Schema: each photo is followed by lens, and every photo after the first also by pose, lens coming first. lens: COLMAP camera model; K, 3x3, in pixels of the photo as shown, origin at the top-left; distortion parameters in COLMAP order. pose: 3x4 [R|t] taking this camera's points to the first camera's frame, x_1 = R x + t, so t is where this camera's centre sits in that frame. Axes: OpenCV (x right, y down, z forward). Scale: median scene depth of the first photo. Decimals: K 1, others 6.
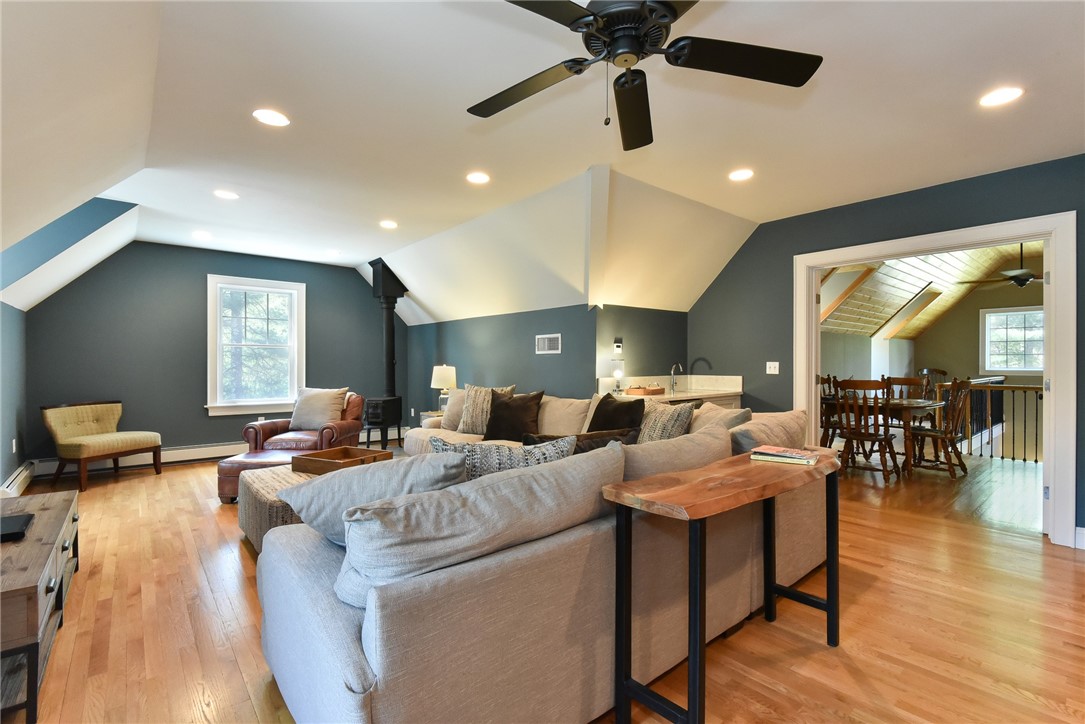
lens RADIAL K [[497.7, 0, 547.3], [0, 497.7, 363.2], [0, 0, 1]] dist [0.002432, -0.000709]
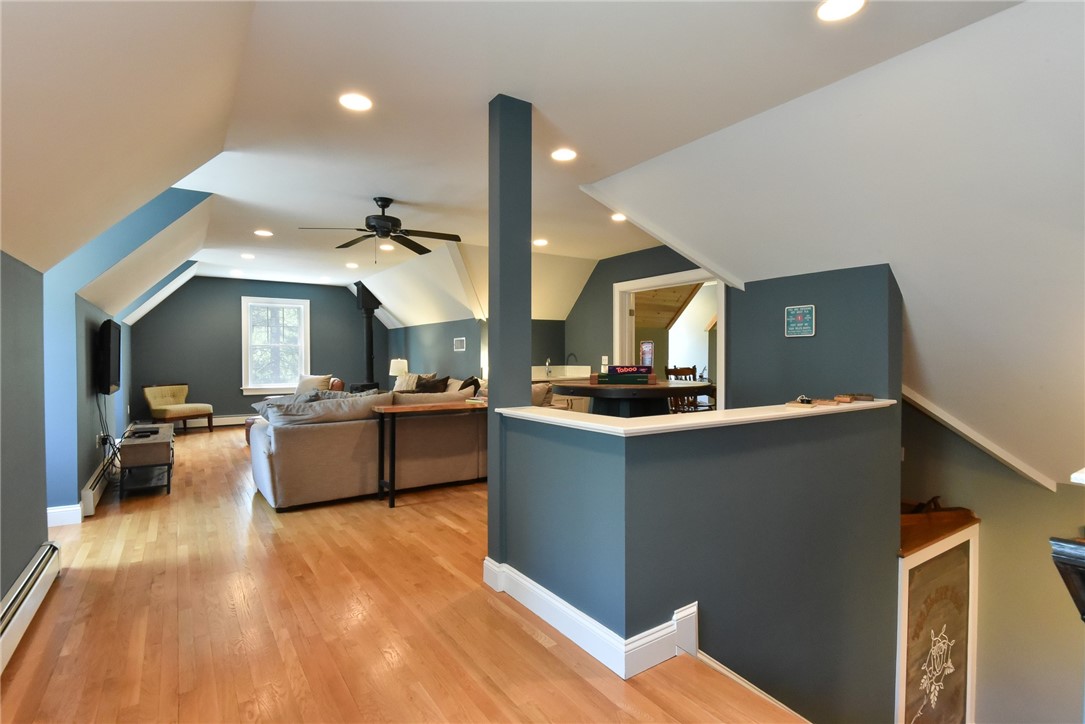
lens RADIAL K [[536.3, 0, 544.1], [0, 536.3, 363.3], [0, 0, 1]] dist [-0.002315, 0.000394]
pose [[0.994573, -0.001349, -0.104035, 0.381487], [0.002505, 0.999937, 0.010974, 0.000436], [0.104014, -0.011175, 0.994513, -0.493692]]
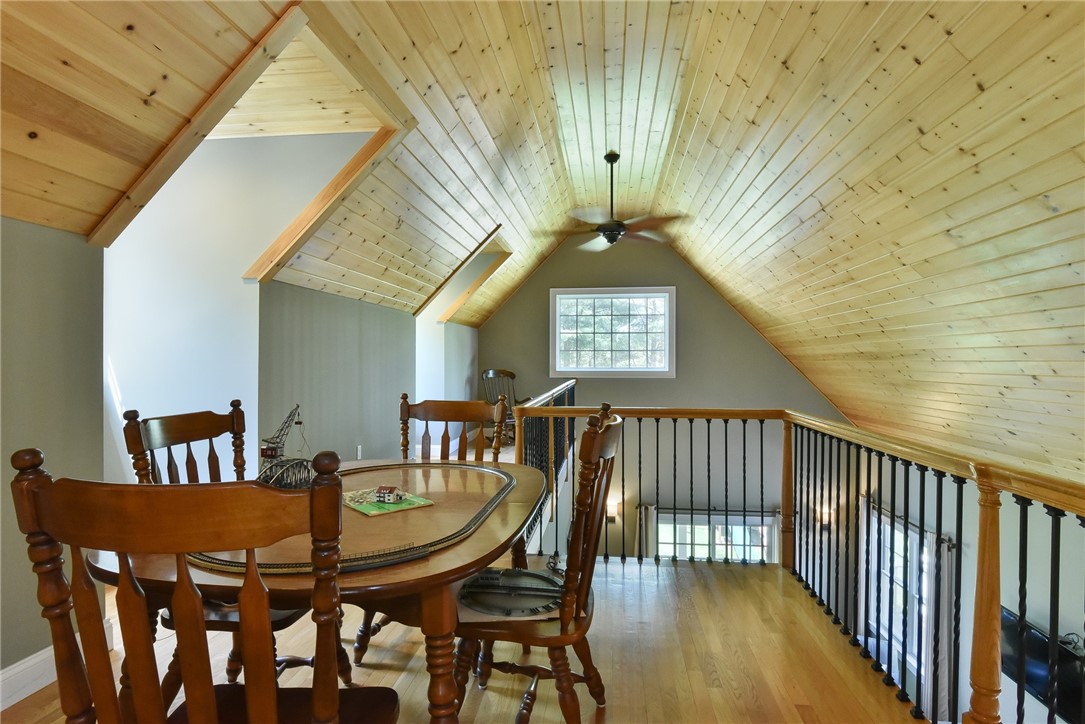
lens RADIAL K [[589.5, 0, 545.0], [0, 589.5, 365.6], [0, 0, 1]] dist [-0.006673, -0.001729]
pose [[0.734264, -0.006893, 0.678829, 0.549610], [0.001265, 0.999961, 0.008785, -0.002354], [-0.678863, -0.005592, 0.734243, 0.739047]]
